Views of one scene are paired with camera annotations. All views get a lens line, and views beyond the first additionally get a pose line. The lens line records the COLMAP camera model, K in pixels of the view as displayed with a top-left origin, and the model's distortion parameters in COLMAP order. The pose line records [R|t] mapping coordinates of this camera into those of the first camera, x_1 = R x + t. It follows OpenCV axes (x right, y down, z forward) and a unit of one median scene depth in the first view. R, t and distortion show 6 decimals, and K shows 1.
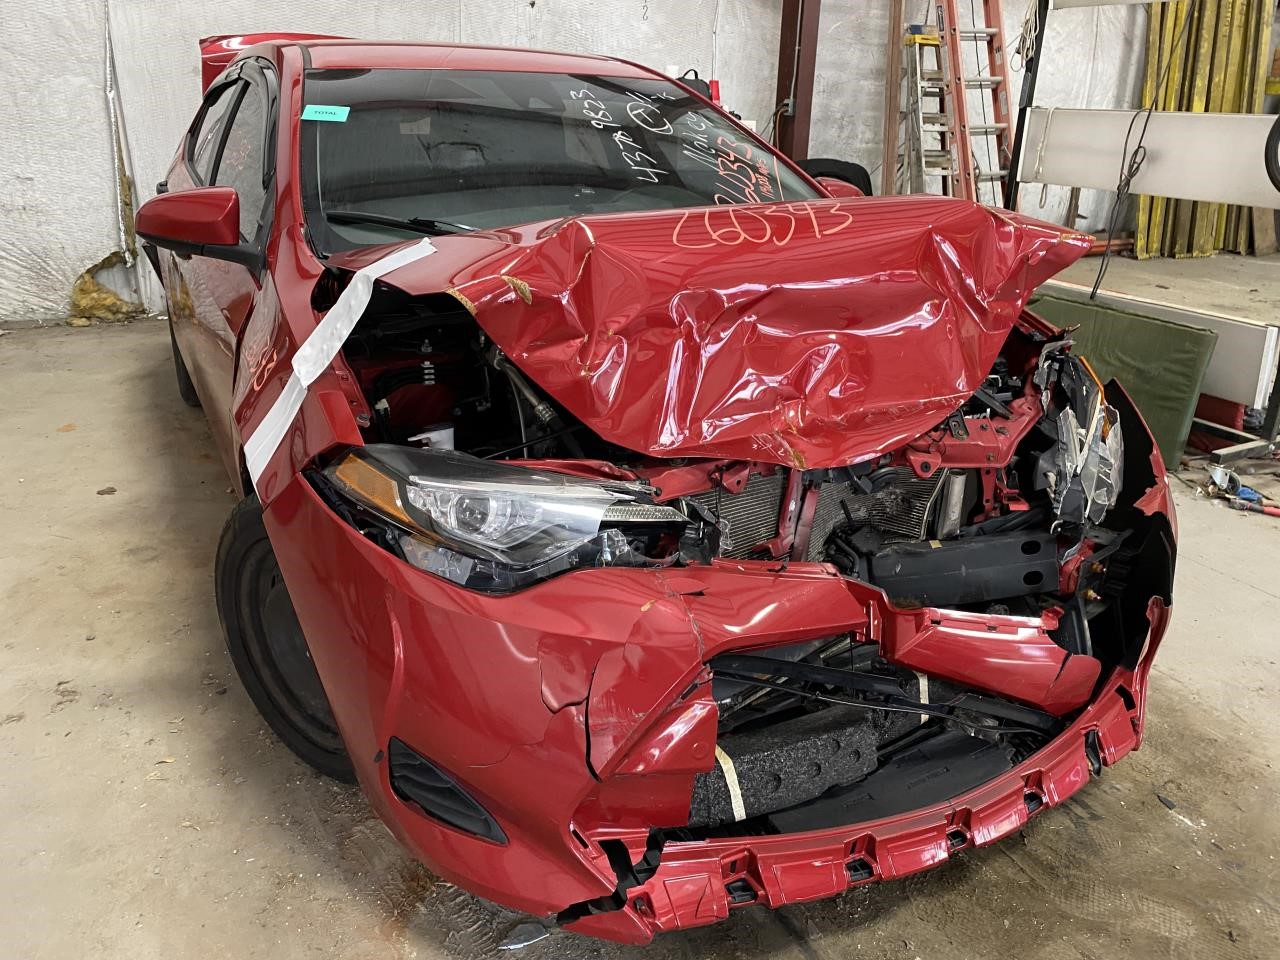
lens RADIAL K [[958.7, 0, 642.9], [0, 958.7, 480.3], [0, 0, 1]] dist [0.018137, 0.001343]
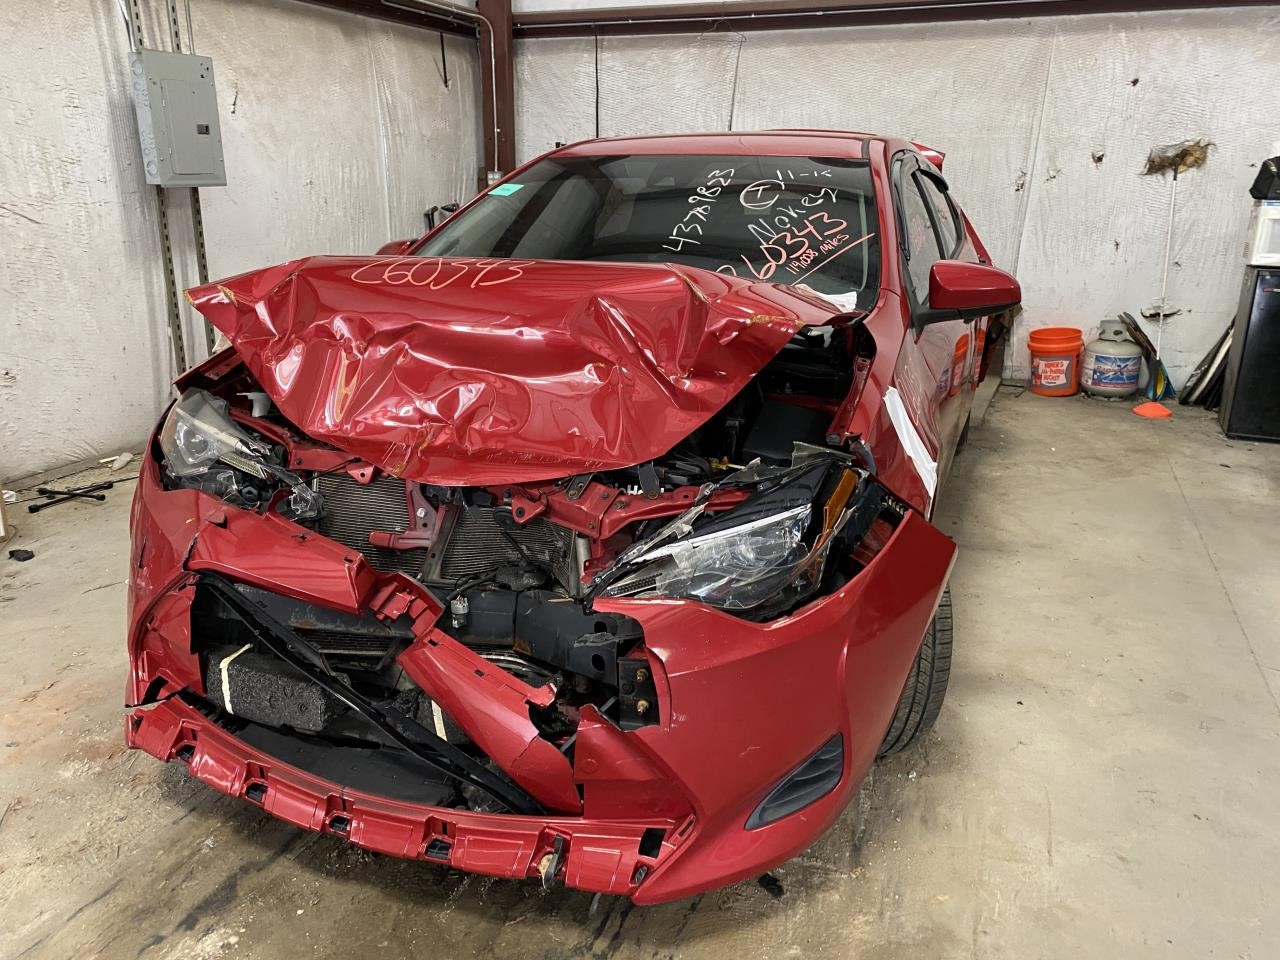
lens RADIAL K [[958.7, 0, 637.6], [0, 958.7, 474.4], [0, 0, 1]] dist [0.018137, 0.001343]
pose [[0.669795, 0.208587, -0.712648, 0.651543], [-0.271913, 0.961971, 0.026000, -0.067392], [0.690969, 0.176363, 0.701040, 0.205758]]
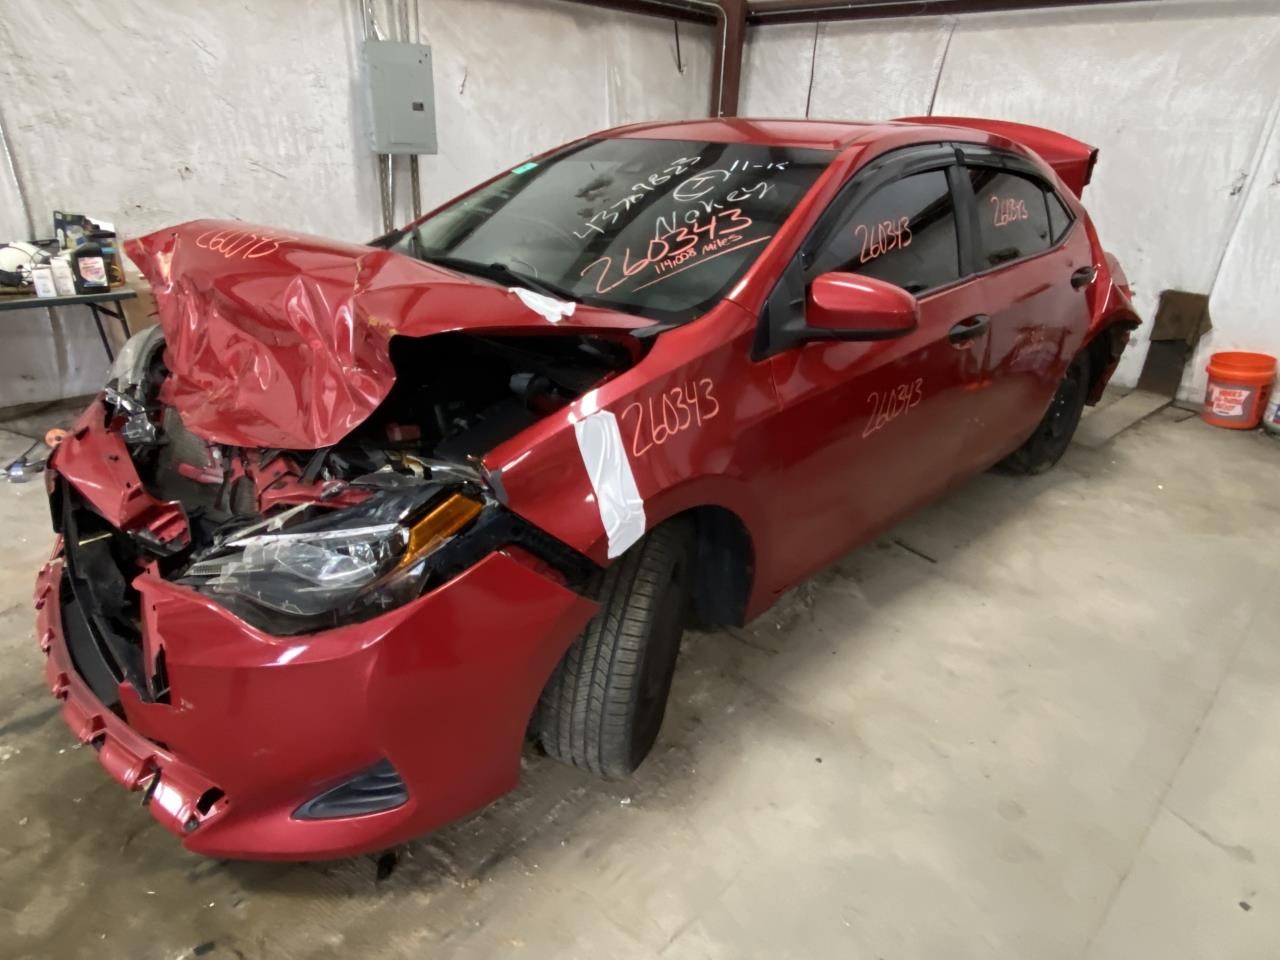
lens RADIAL K [[766.2, 0, 638.4], [0, 766.2, 483.1], [0, 0, 1]] dist [0.019363, -0.013266]
pose [[0.320785, 0.381258, -0.867029, 0.735094], [-0.386787, 0.888330, 0.247521, -0.256379], [0.864577, 0.255954, 0.432429, 0.628120]]
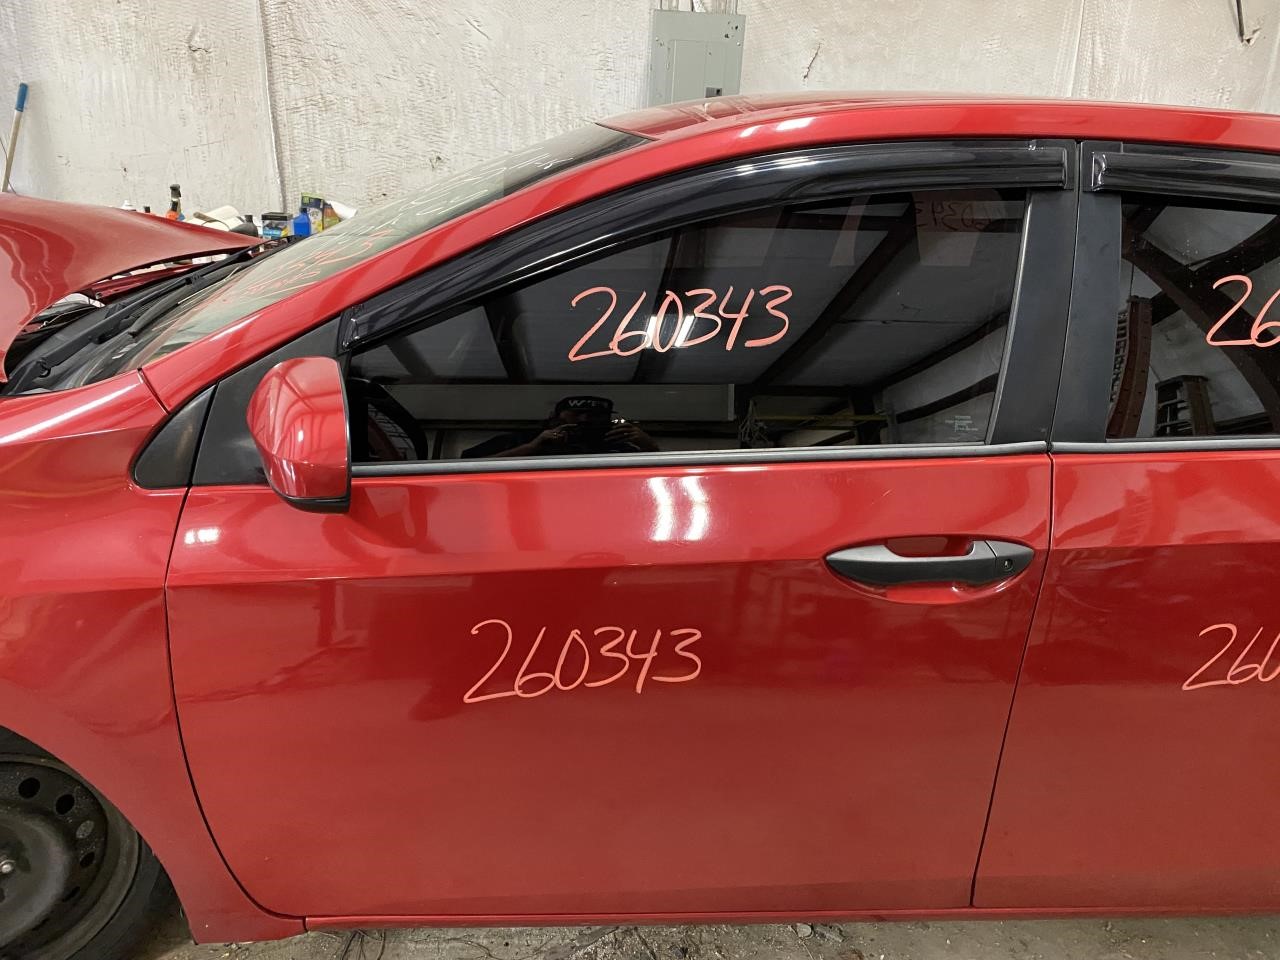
lens RADIAL K [[958.7, 0, 634.6], [0, 958.7, 480.8], [0, 0, 1]] dist [0.018137, 0.001343]
pose [[-0.373051, 0.291457, -0.880844, 0.463145], [-0.411904, 0.798665, 0.438713, -0.499313], [0.831365, 0.526485, -0.177891, 1.200353]]
